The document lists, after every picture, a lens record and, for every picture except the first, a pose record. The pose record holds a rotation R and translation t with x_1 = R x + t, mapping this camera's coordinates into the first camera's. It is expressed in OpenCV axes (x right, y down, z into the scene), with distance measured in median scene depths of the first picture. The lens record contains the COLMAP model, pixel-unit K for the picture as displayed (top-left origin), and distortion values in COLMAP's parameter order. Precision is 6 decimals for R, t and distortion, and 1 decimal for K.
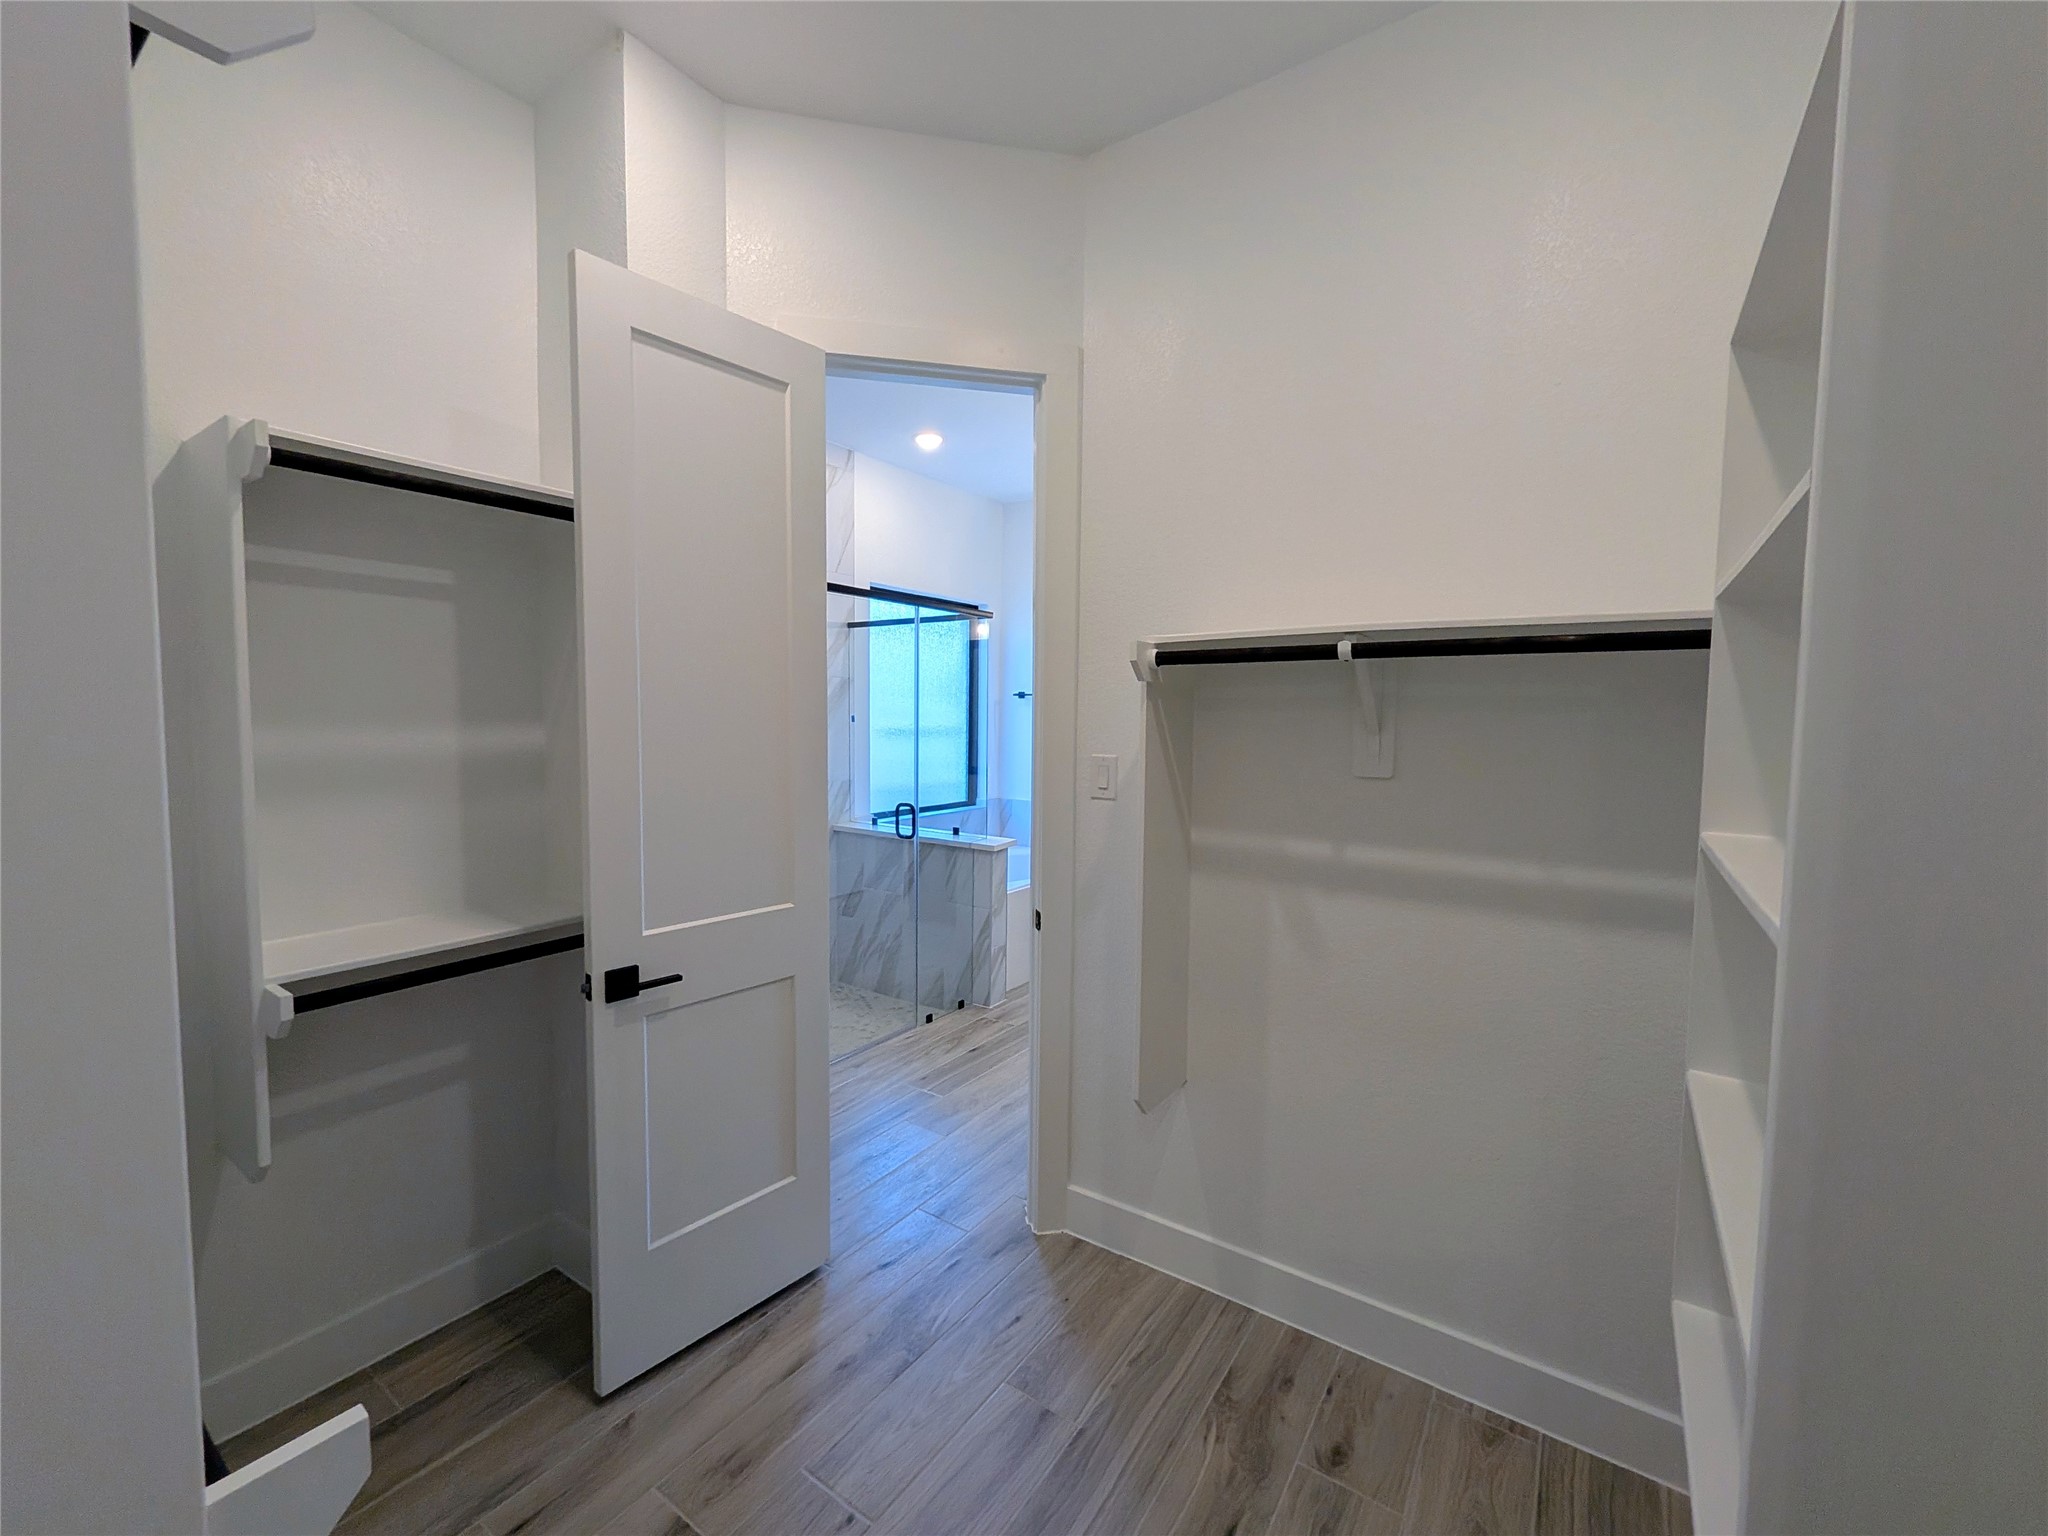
lens RADIAL K [[830.3, 0, 1029.9], [0, 830.3, 771.4], [0, 0, 1]] dist [0.003316, -0.000746]
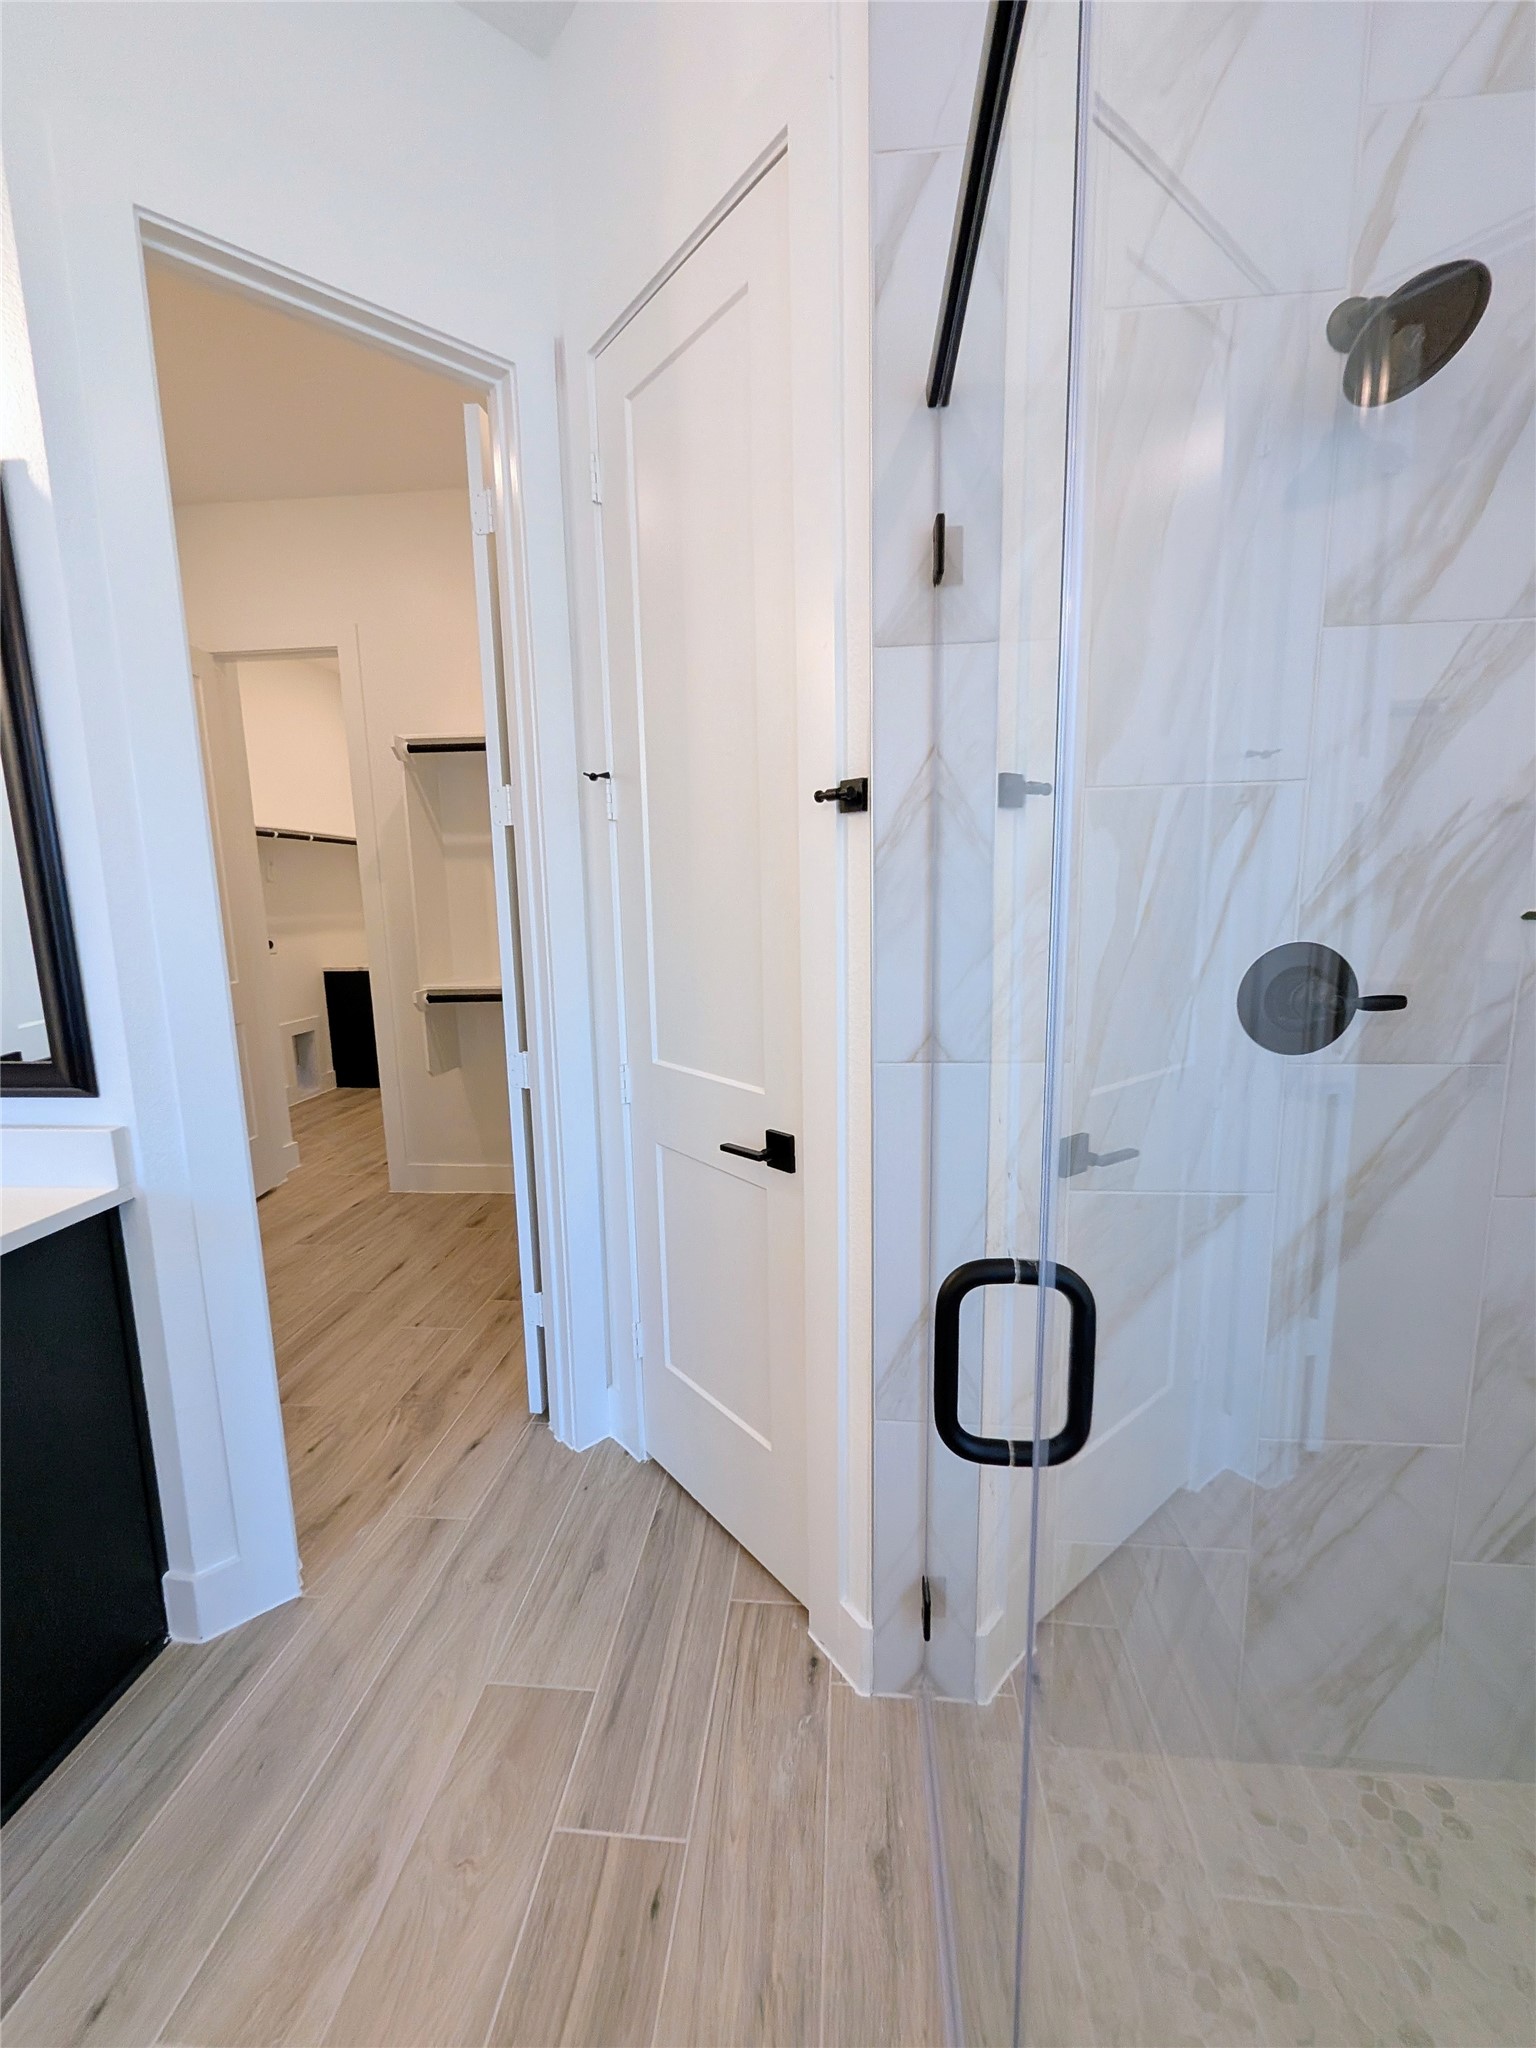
lens RADIAL K [[830.3, 0, 778.1], [0, 830.3, 1024.3], [0, 0, 1]] dist [0.003316, -0.000746]
pose [[-0.871455, 0.082629, -0.483466, -0.030386], [-0.026355, 0.976395, 0.214381, -0.036606], [0.489768, 0.199565, -0.848706, 0.967737]]
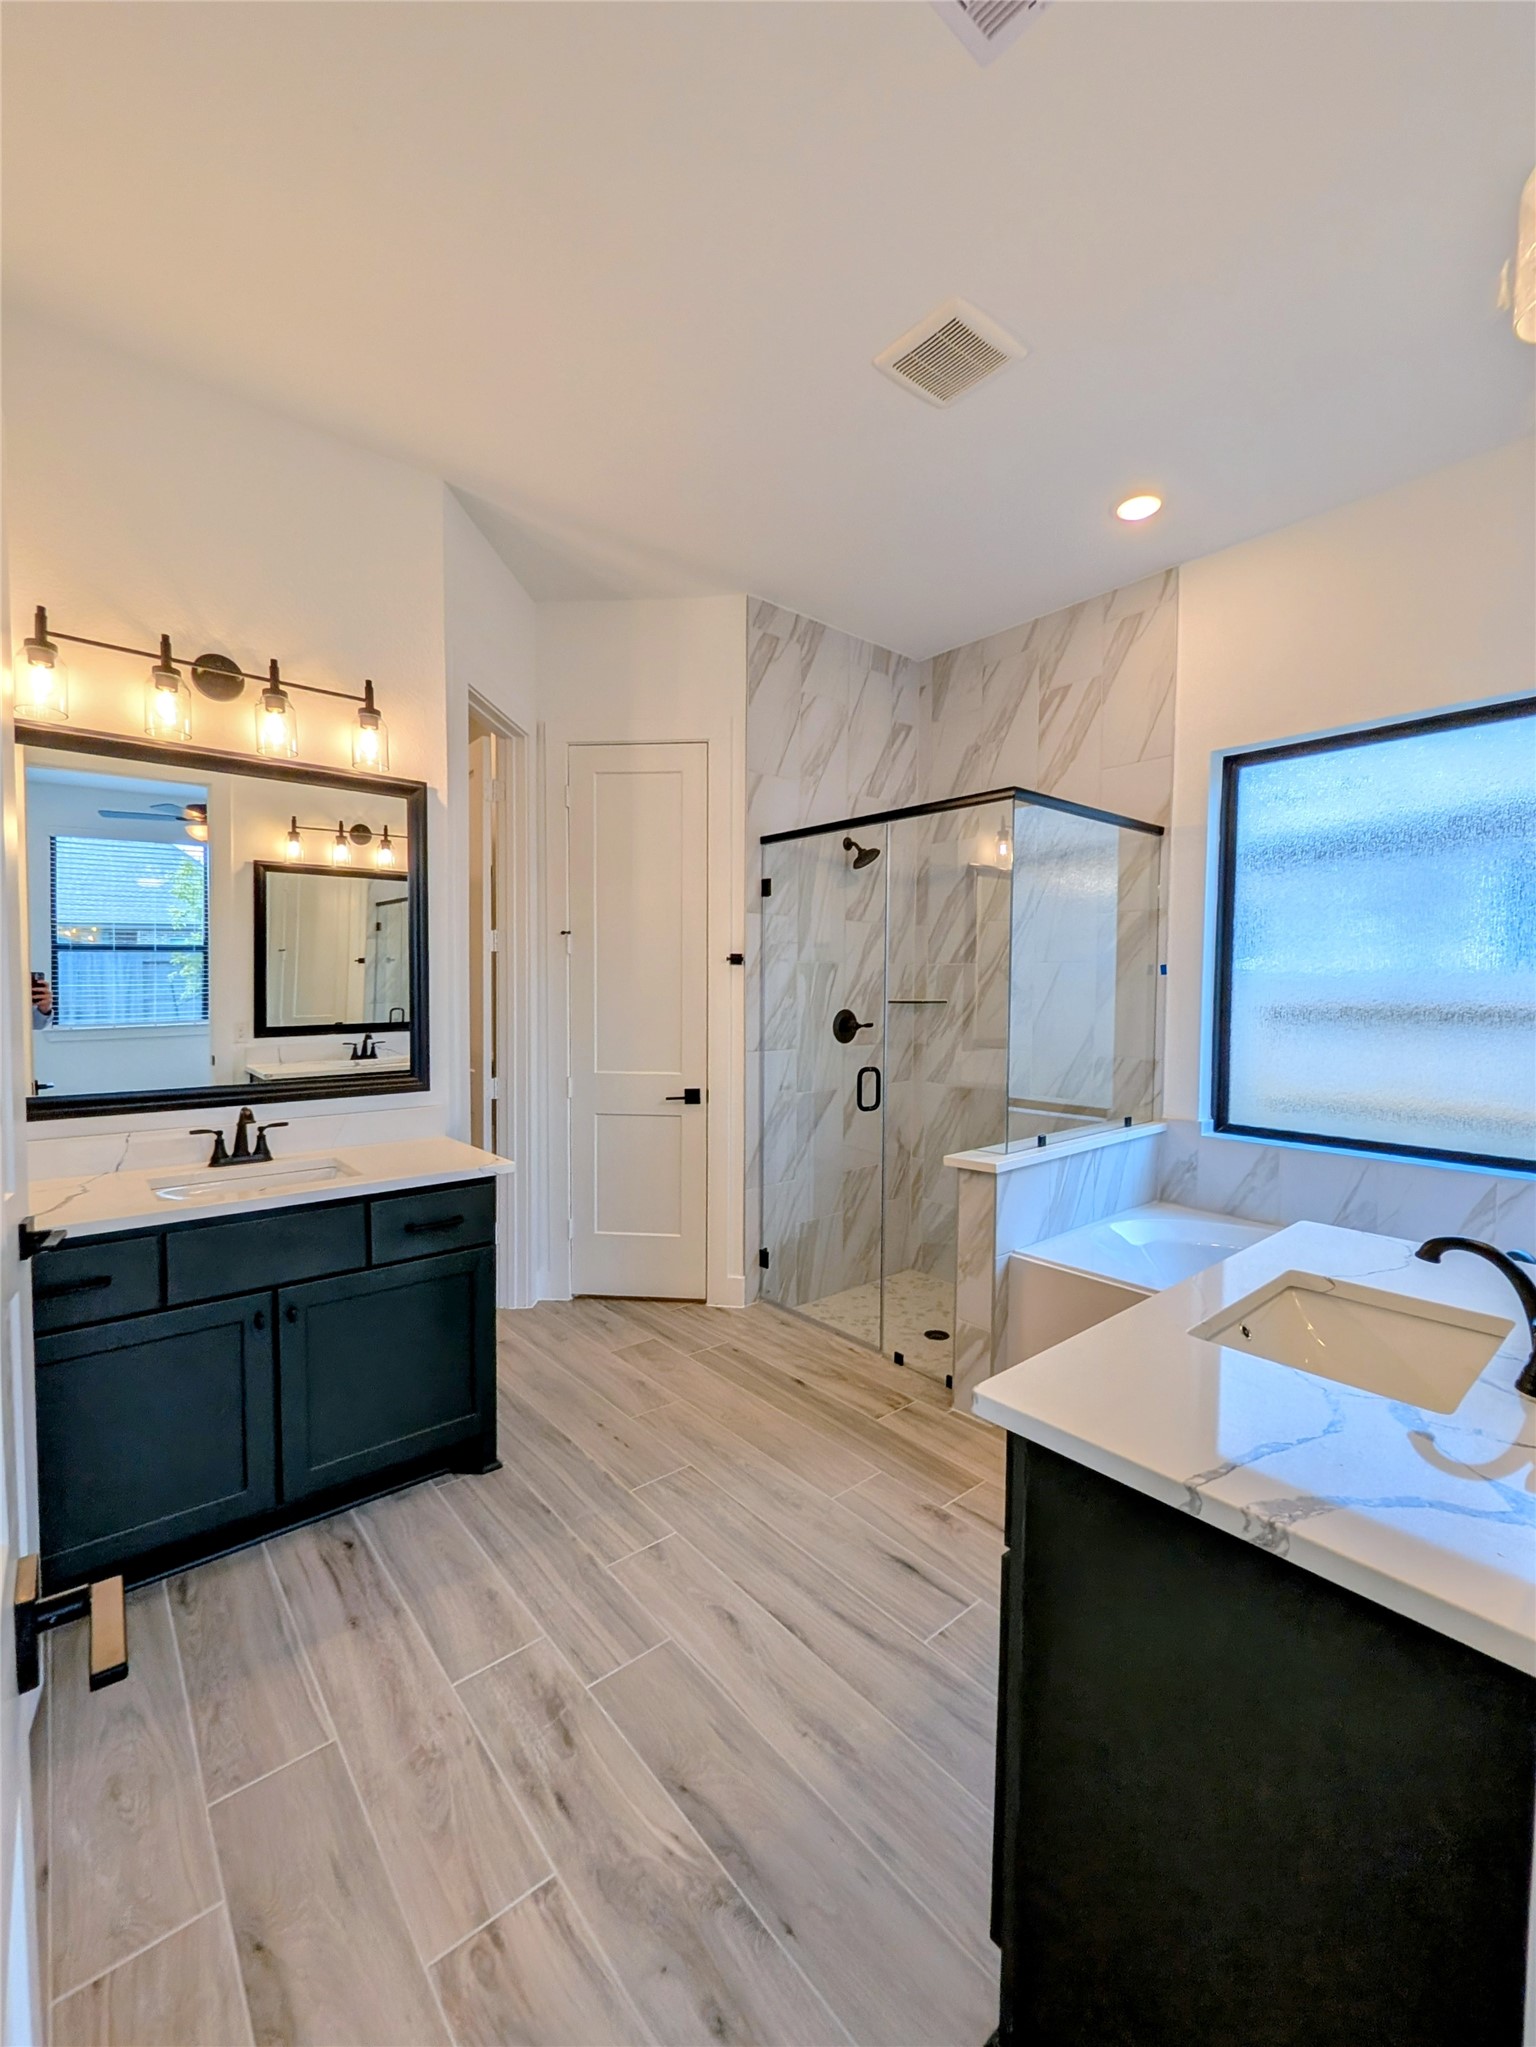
lens RADIAL K [[829.9, 0, 761.2], [0, 829.9, 1026.5], [0, 0, 1]] dist [0.003316, -0.000746]
pose [[-0.270622, 0.031366, -0.962174, 0.581728], [-0.074695, 0.995772, 0.053470, -0.032176], [0.959783, 0.086340, -0.267135, 0.972853]]
